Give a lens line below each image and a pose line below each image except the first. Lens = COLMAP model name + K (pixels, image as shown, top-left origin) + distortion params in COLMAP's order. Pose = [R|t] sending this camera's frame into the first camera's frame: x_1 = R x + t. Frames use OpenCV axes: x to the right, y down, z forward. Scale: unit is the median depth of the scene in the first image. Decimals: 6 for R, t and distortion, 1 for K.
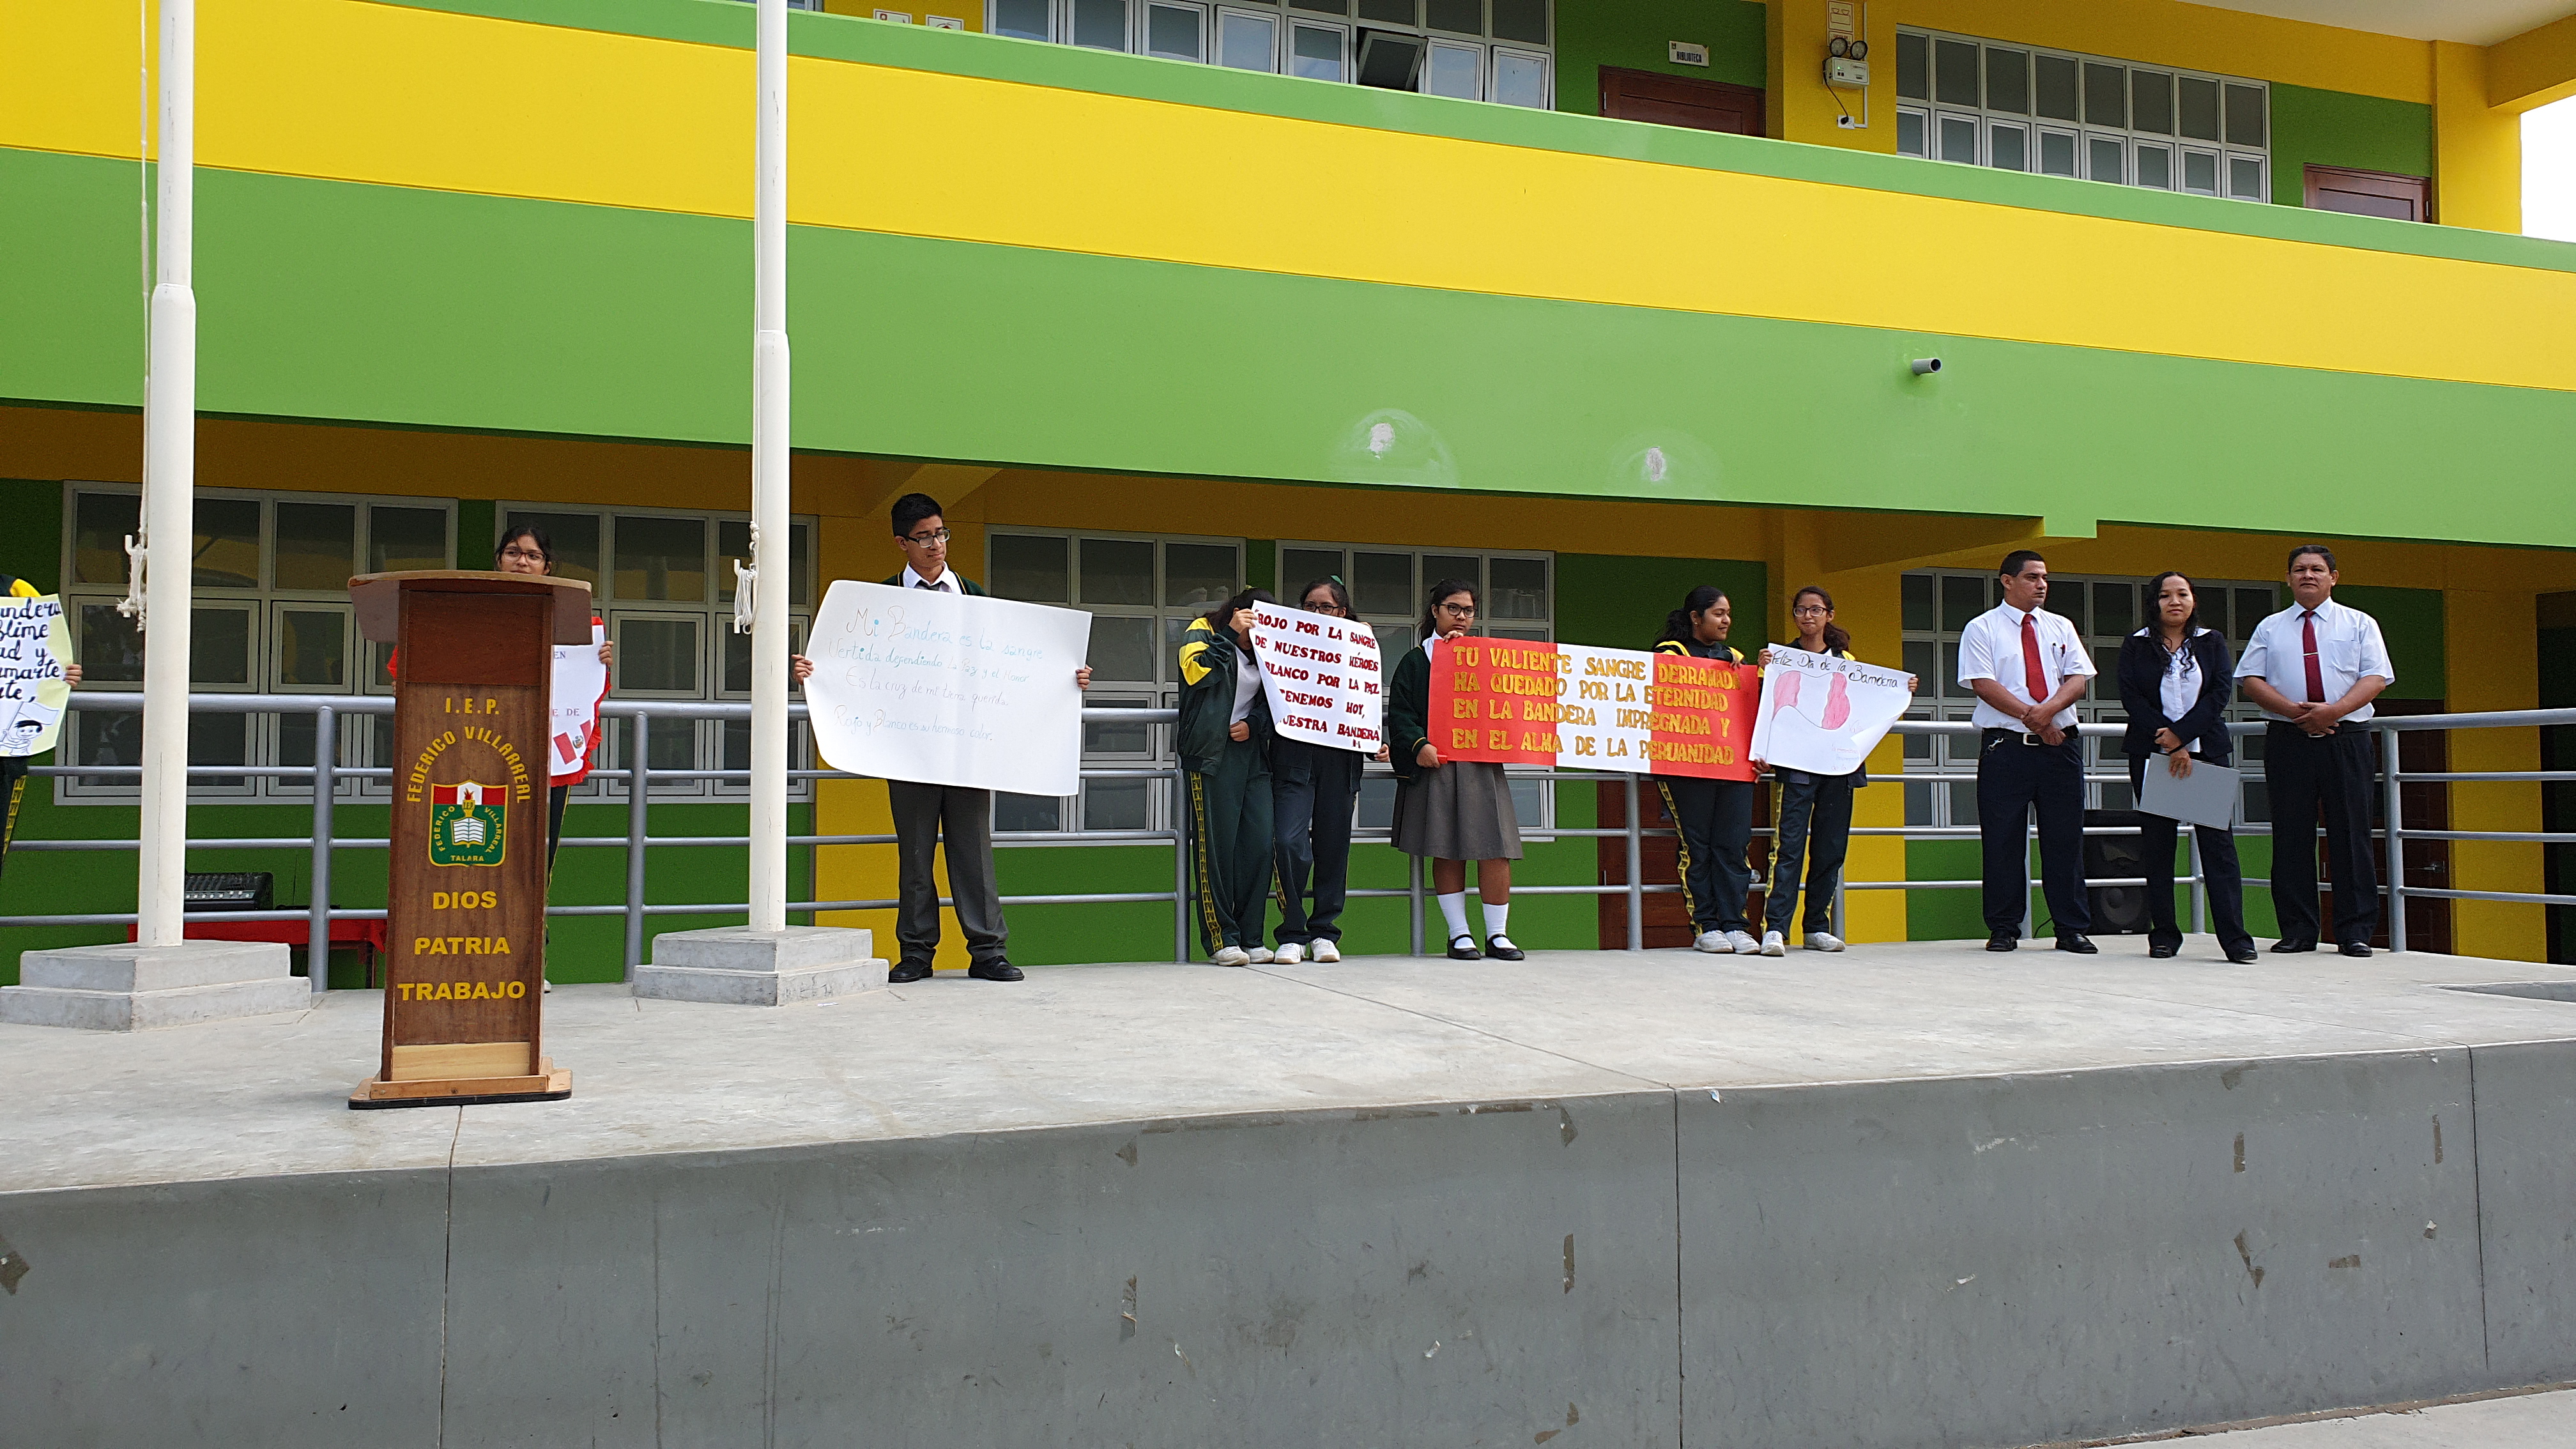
lens RADIAL K [[2056.1, 0, 1298.7], [0, 2056.1, 702.3], [0, 0, 1]] dist [0.047019, -0.025683]
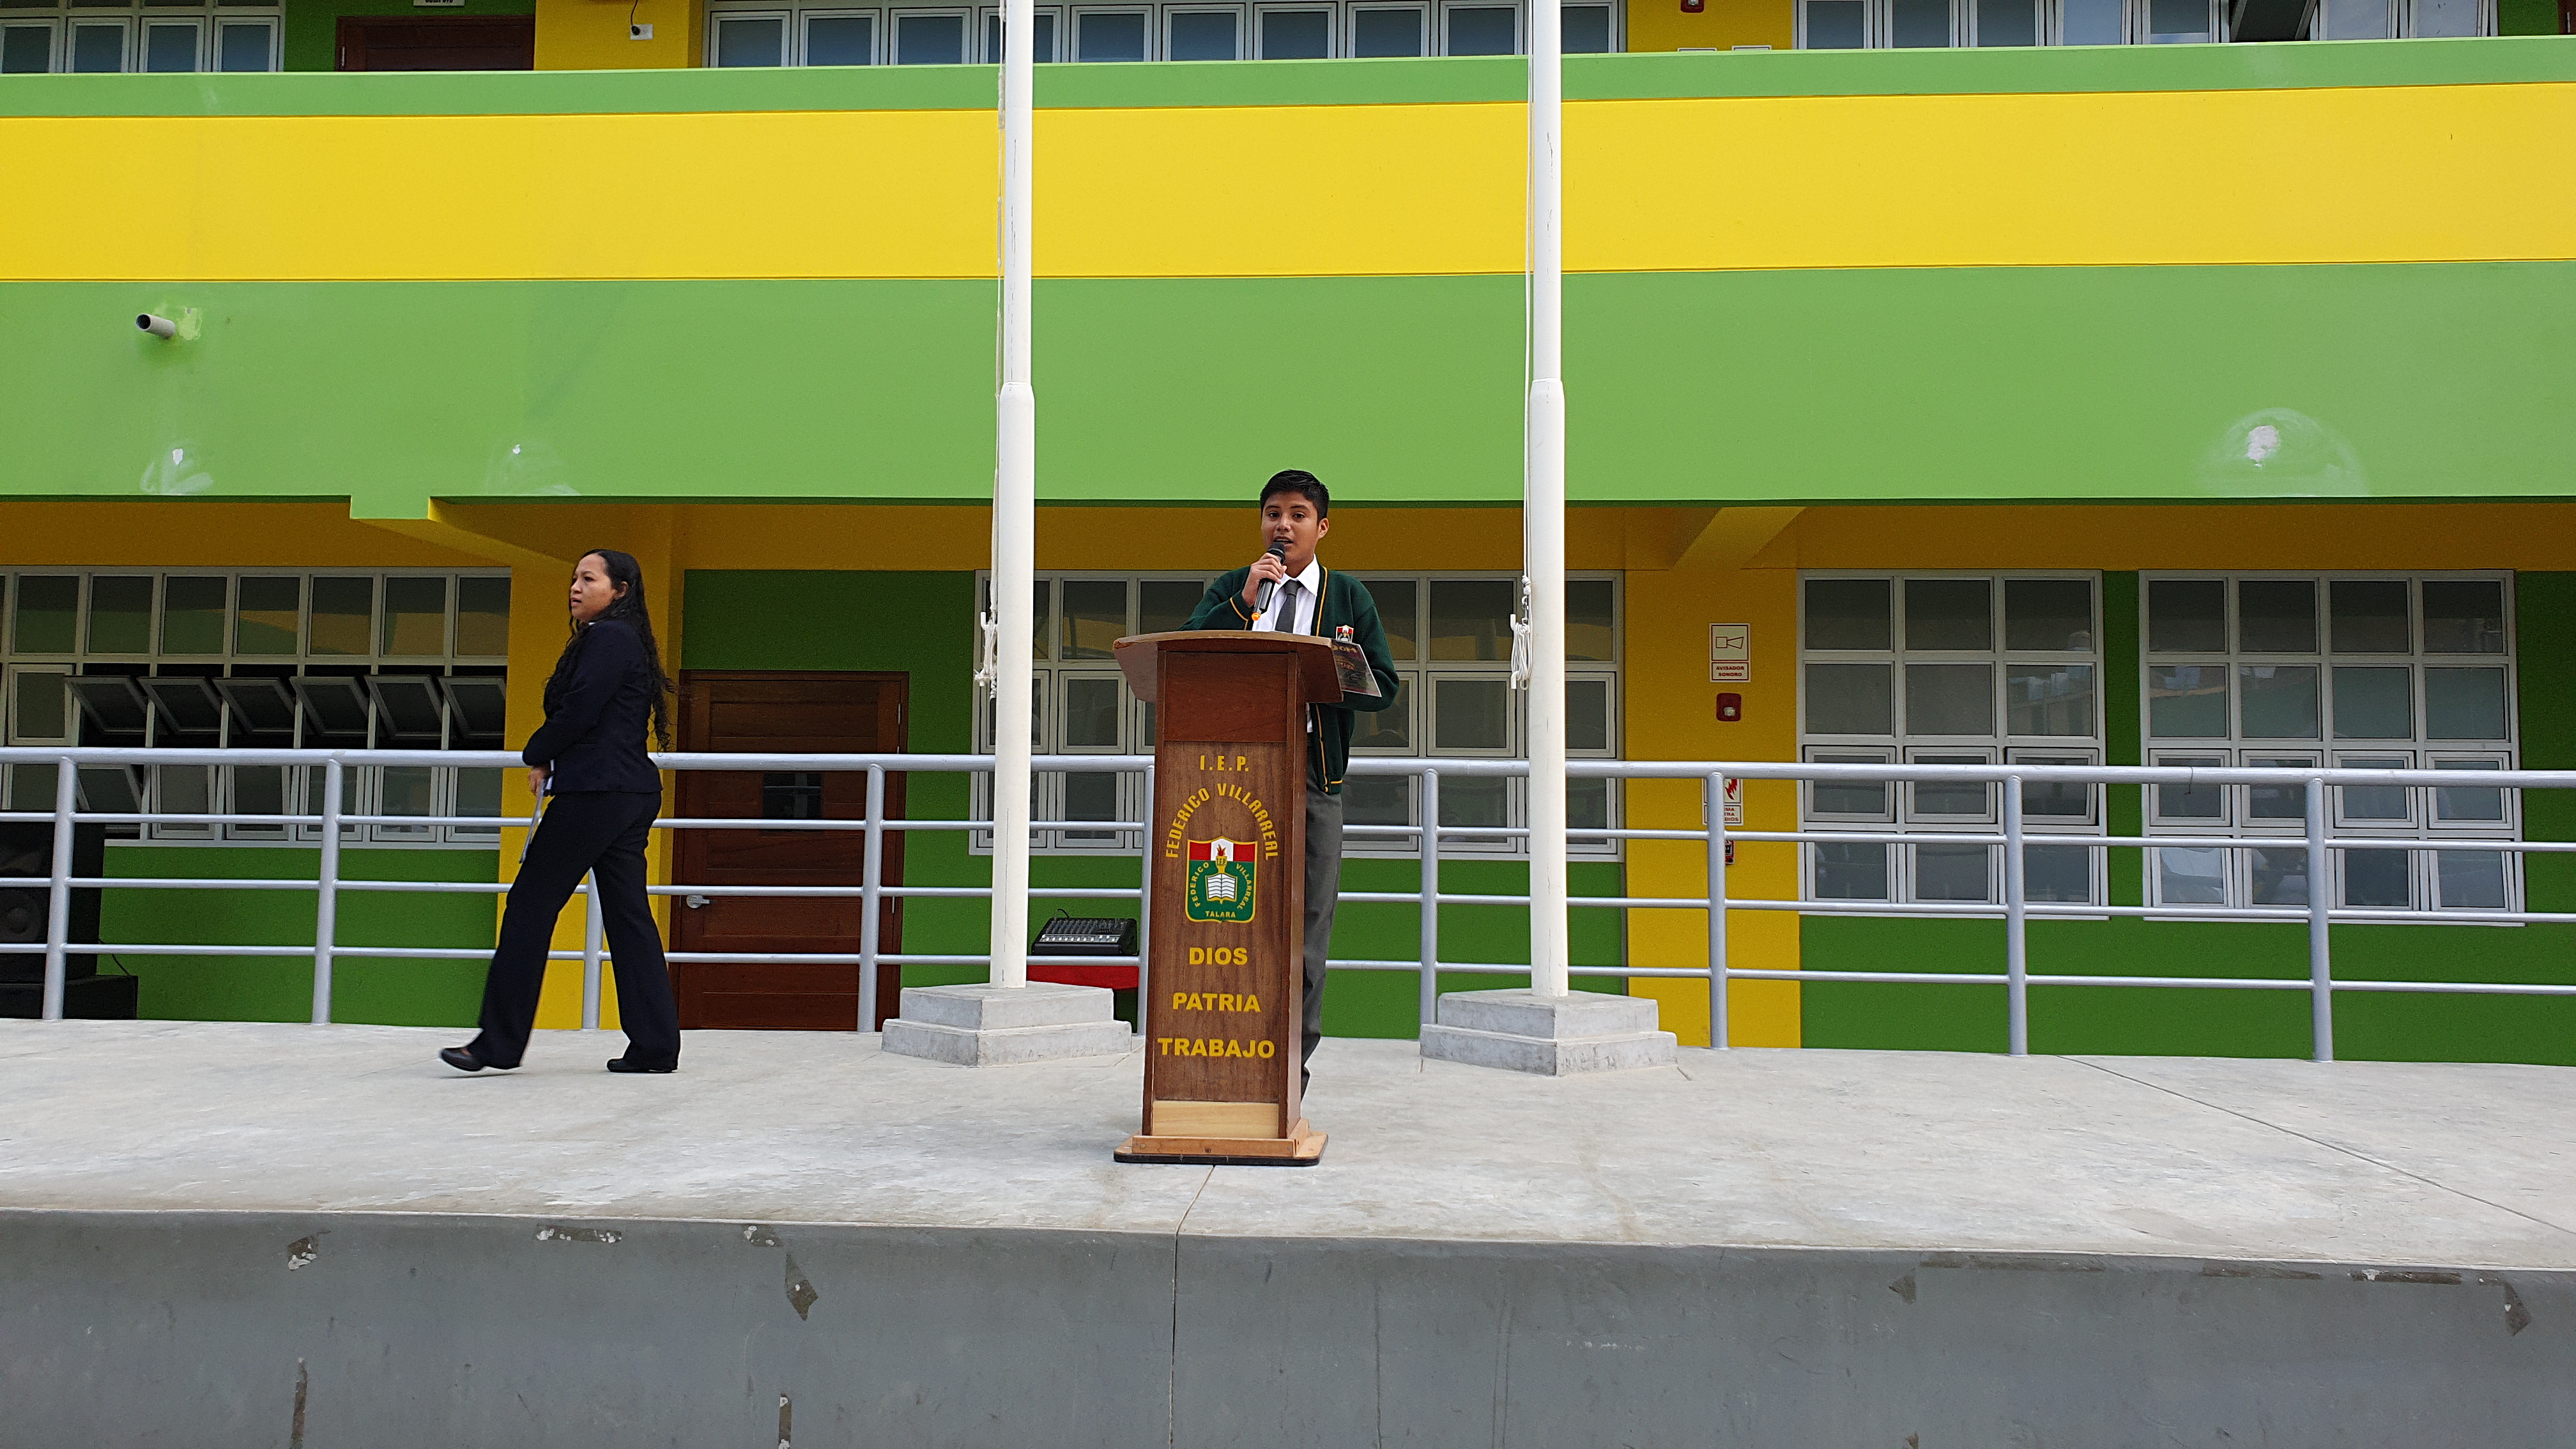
lens RADIAL K [[2056.1, 0, 1278.9], [0, 2056.1, 690.9], [0, 0, 1]] dist [0.047019, -0.025683]
pose [[0.912544, -0.018186, -0.408573, 0.032535], [0.004583, 0.999403, -0.034249, 0.001039], [0.408952, 0.029381, 0.912083, 0.100678]]
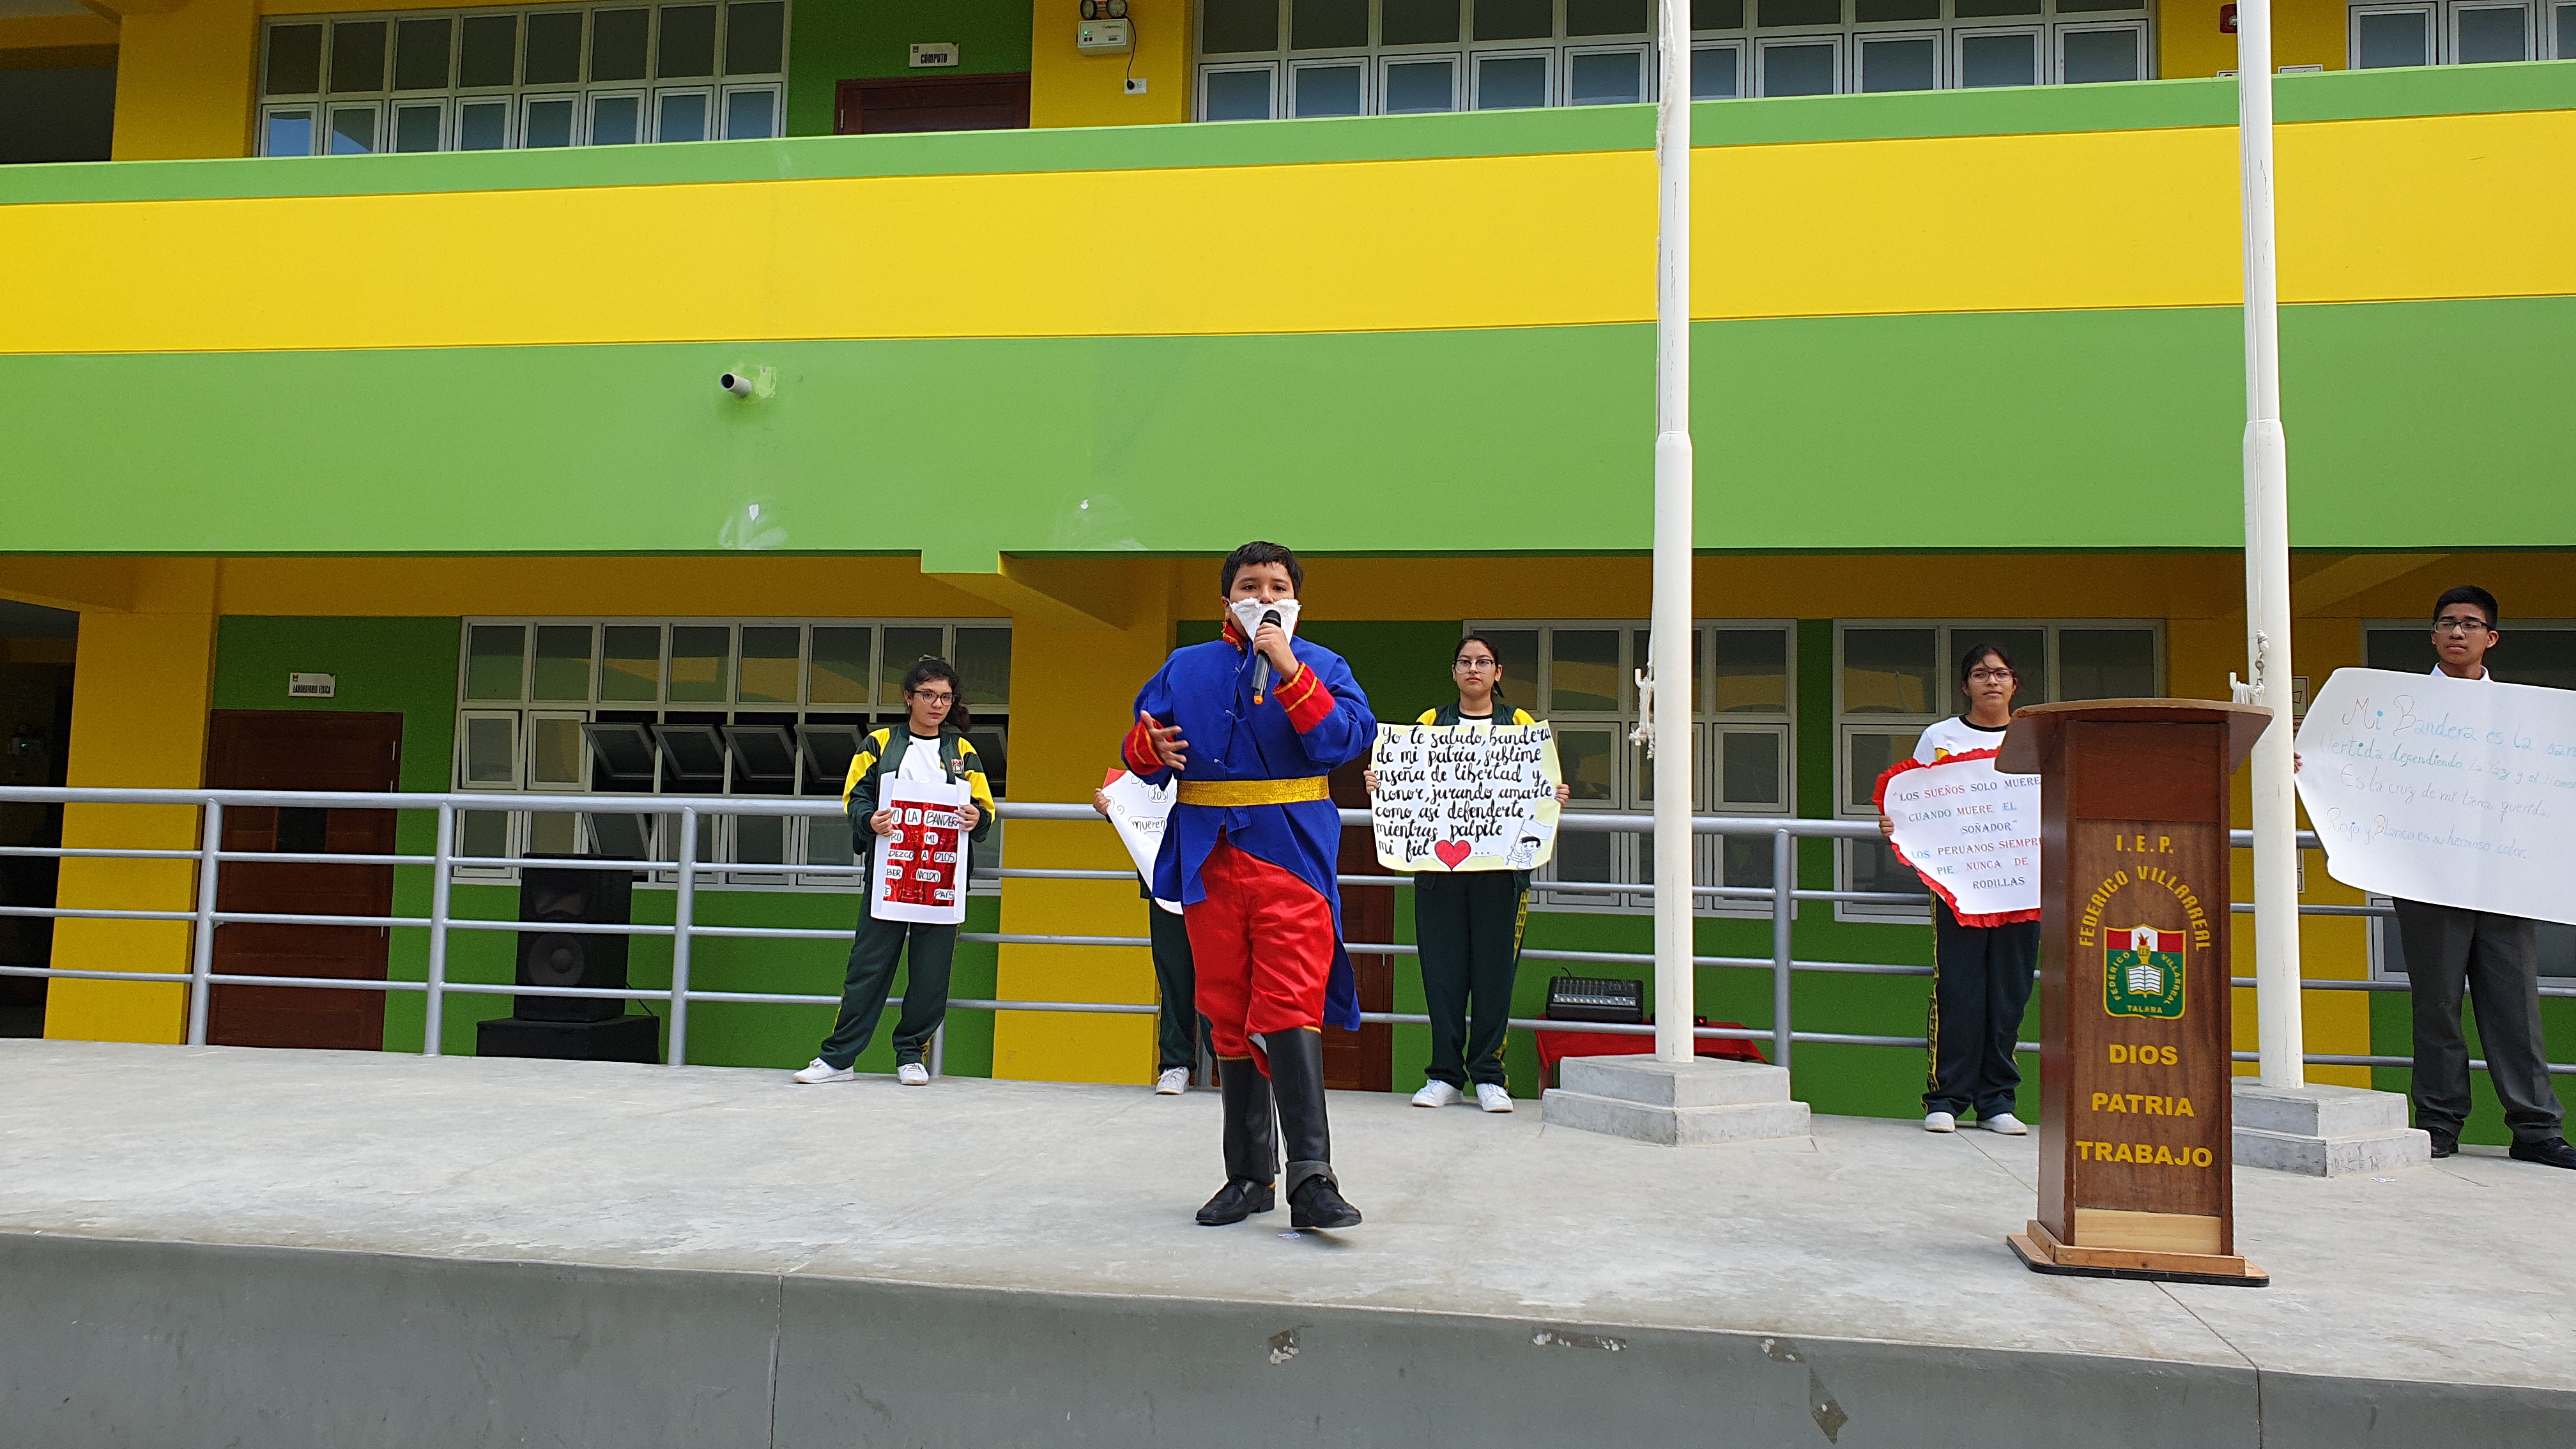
lens RADIAL K [[2056.1, 0, 1300.8], [0, 2056.1, 695.4], [0, 0, 1]] dist [0.047019, -0.025683]
pose [[0.868492, -0.021591, -0.495232, -0.266042], [-0.004332, 0.998682, -0.051138, -0.015565], [0.495684, 0.046558, 0.867254, 0.004004]]
